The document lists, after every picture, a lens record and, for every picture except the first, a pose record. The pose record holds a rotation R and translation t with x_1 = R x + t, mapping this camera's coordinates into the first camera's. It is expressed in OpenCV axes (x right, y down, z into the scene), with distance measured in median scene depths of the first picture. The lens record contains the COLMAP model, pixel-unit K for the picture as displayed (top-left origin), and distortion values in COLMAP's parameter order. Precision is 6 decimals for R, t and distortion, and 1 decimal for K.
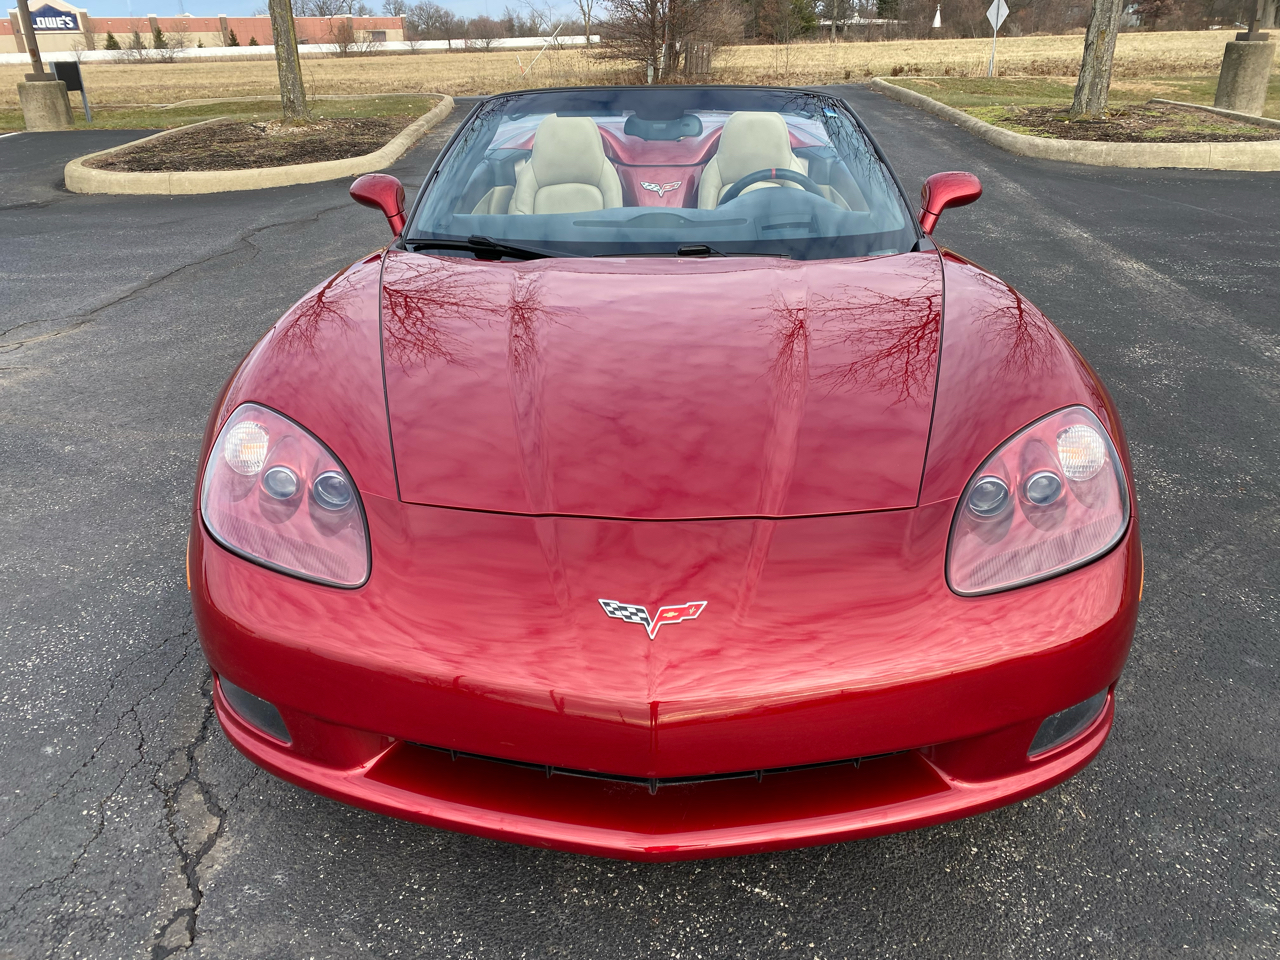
lens RADIAL K [[974.9, 0, 620.3], [0, 974.9, 471.6], [0, 0, 1]] dist [0.015985, -0.010053]
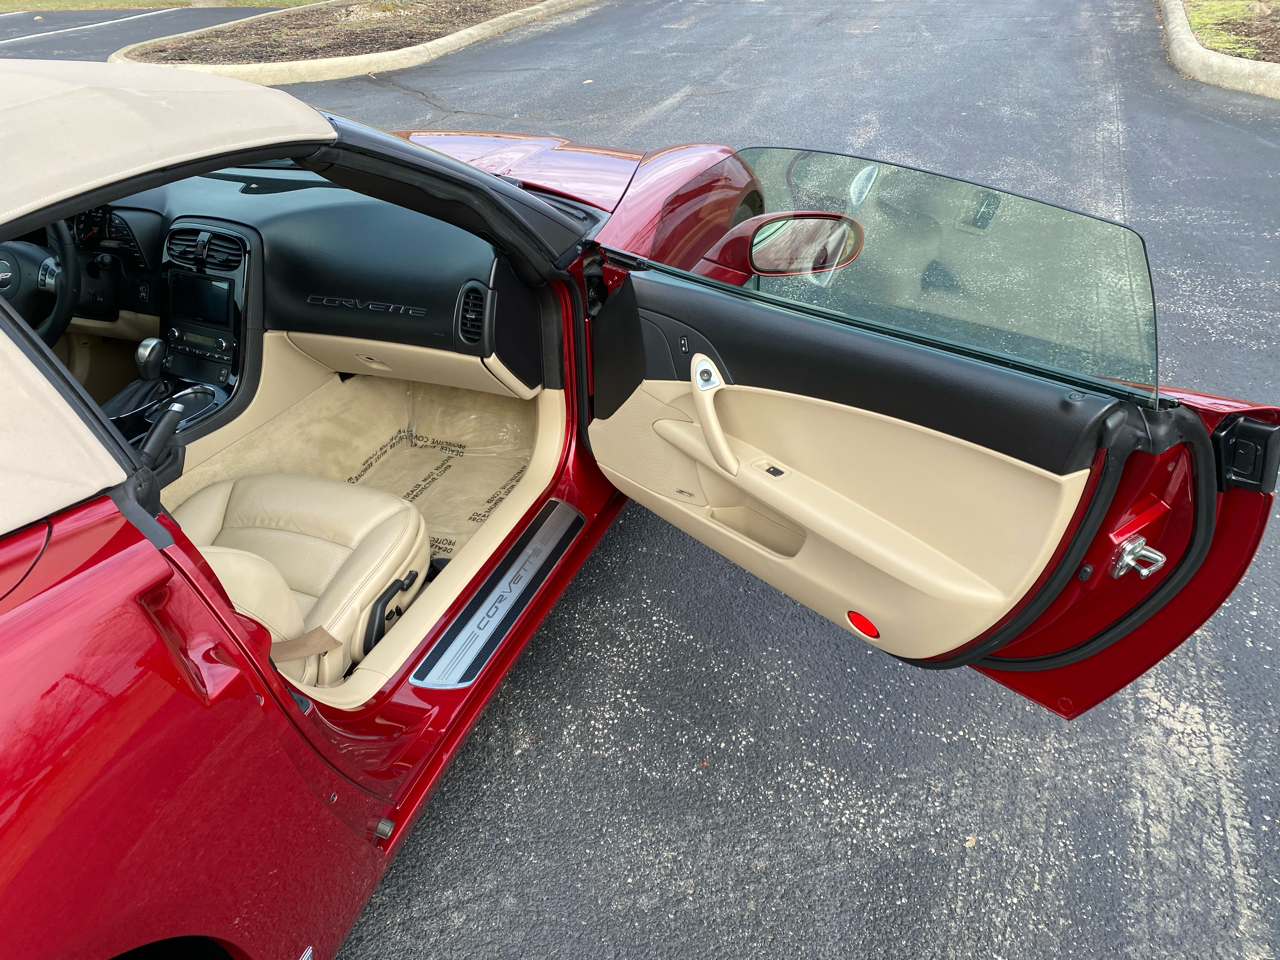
lens RADIAL K [[977.3, 0, 634.6], [0, 977.3, 472.7], [0, 0, 1]] dist [0.012631, -0.005279]
pose [[0.956446, 0.143095, -0.254431, 0.241786], [-0.113312, 0.985259, 0.128160, -0.077092], [0.269019, -0.093748, 0.958561, 0.145378]]
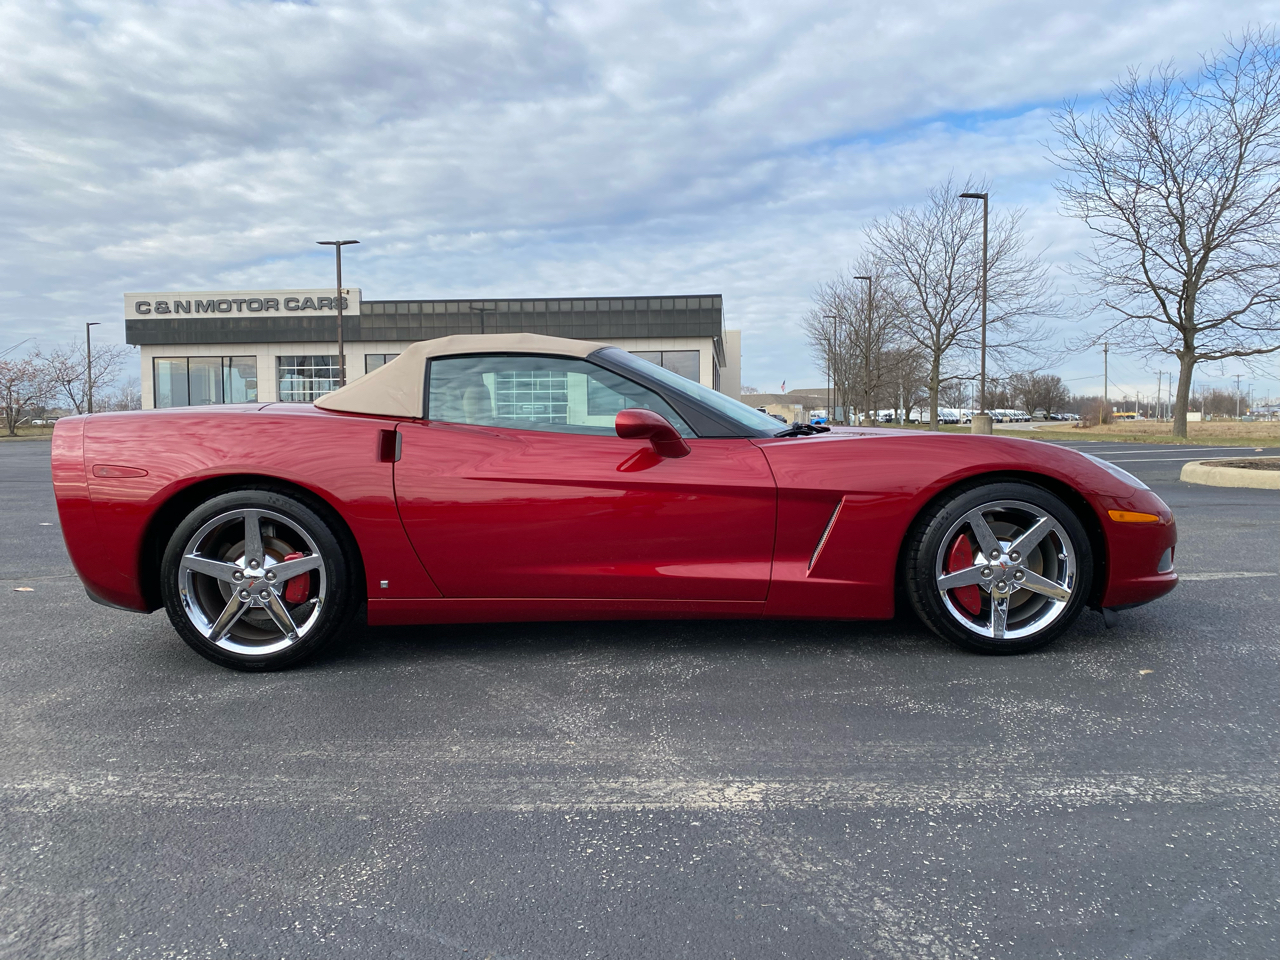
lens RADIAL K [[977.3, 0, 634.6], [0, 977.3, 472.7], [0, 0, 1]] dist [0.012631, -0.005279]
pose [[0.038889, 0.078980, -0.996117, 0.551411], [-0.399023, 0.915169, 0.056983, -0.091291], [0.916116, 0.395258, 0.067105, 0.297544]]
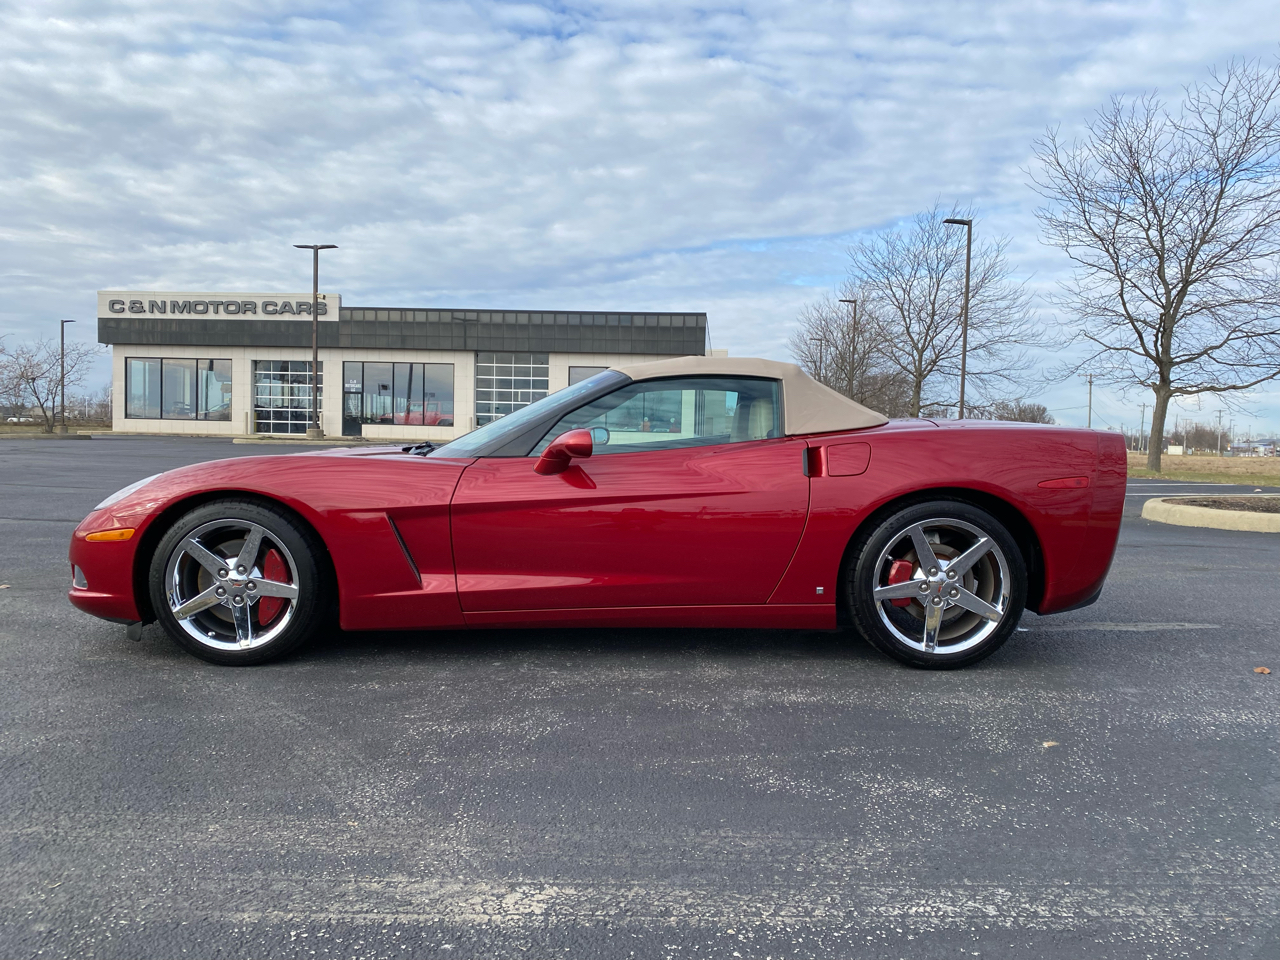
lens RADIAL K [[978.4, 0, 644.2], [0, 978.4, 484.7], [0, 0, 1]] dist [0.011140, -0.002403]
pose [[0.058465, 0.075795, -0.995408, 0.508757], [-0.427216, 0.903094, 0.043673, -0.111962], [0.902257, 0.422701, 0.085180, 0.340536]]
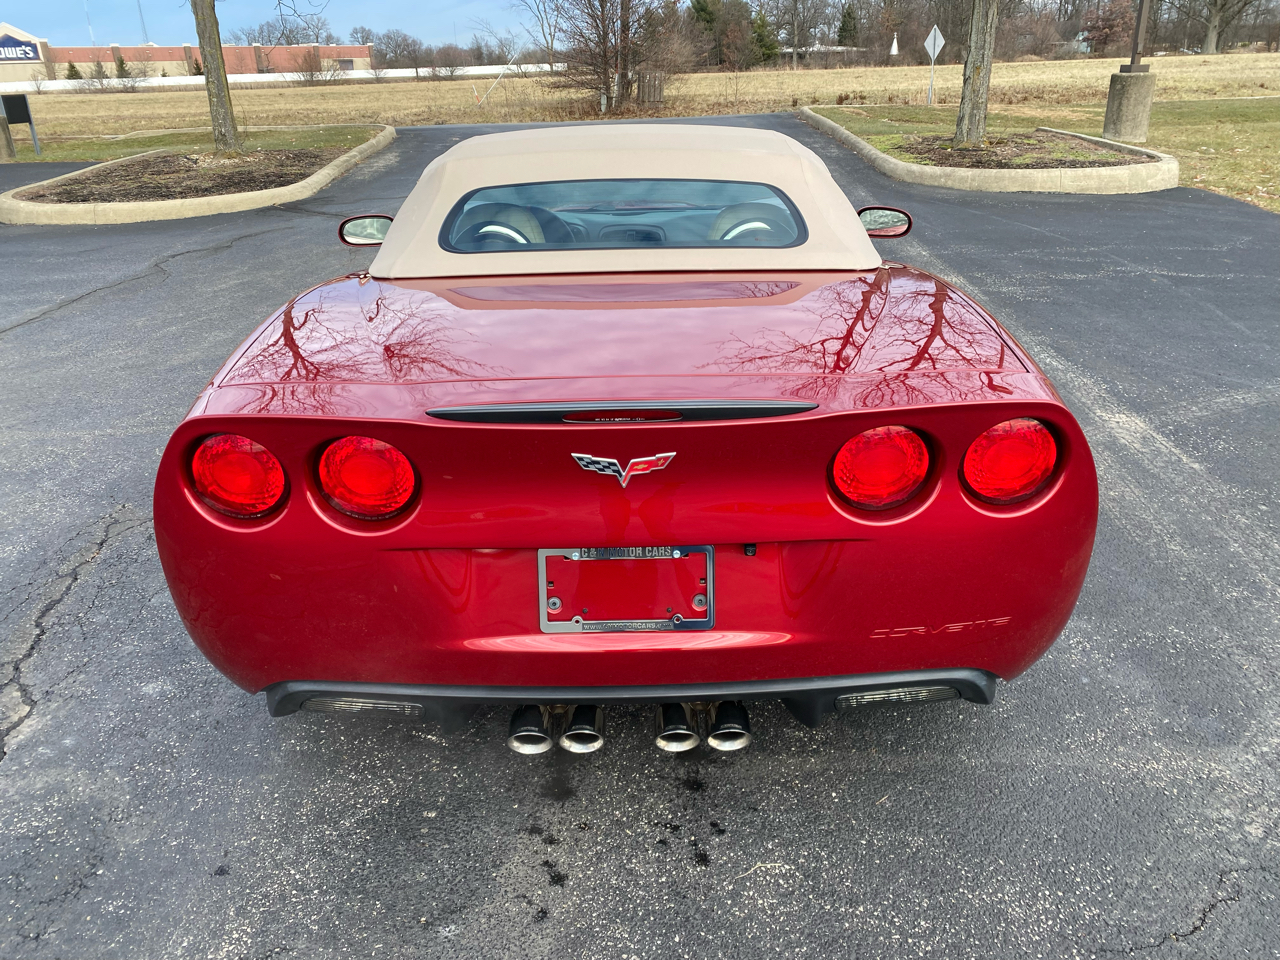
lens RADIAL K [[977.3, 0, 634.6], [0, 977.3, 472.7], [0, 0, 1]] dist [0.012631, -0.005279]
pose [[0.999115, -0.019363, 0.037346, 0.069263], [0.020218, 0.999539, -0.022649, 0.018619], [-0.036890, 0.023384, 0.999046, -0.066159]]
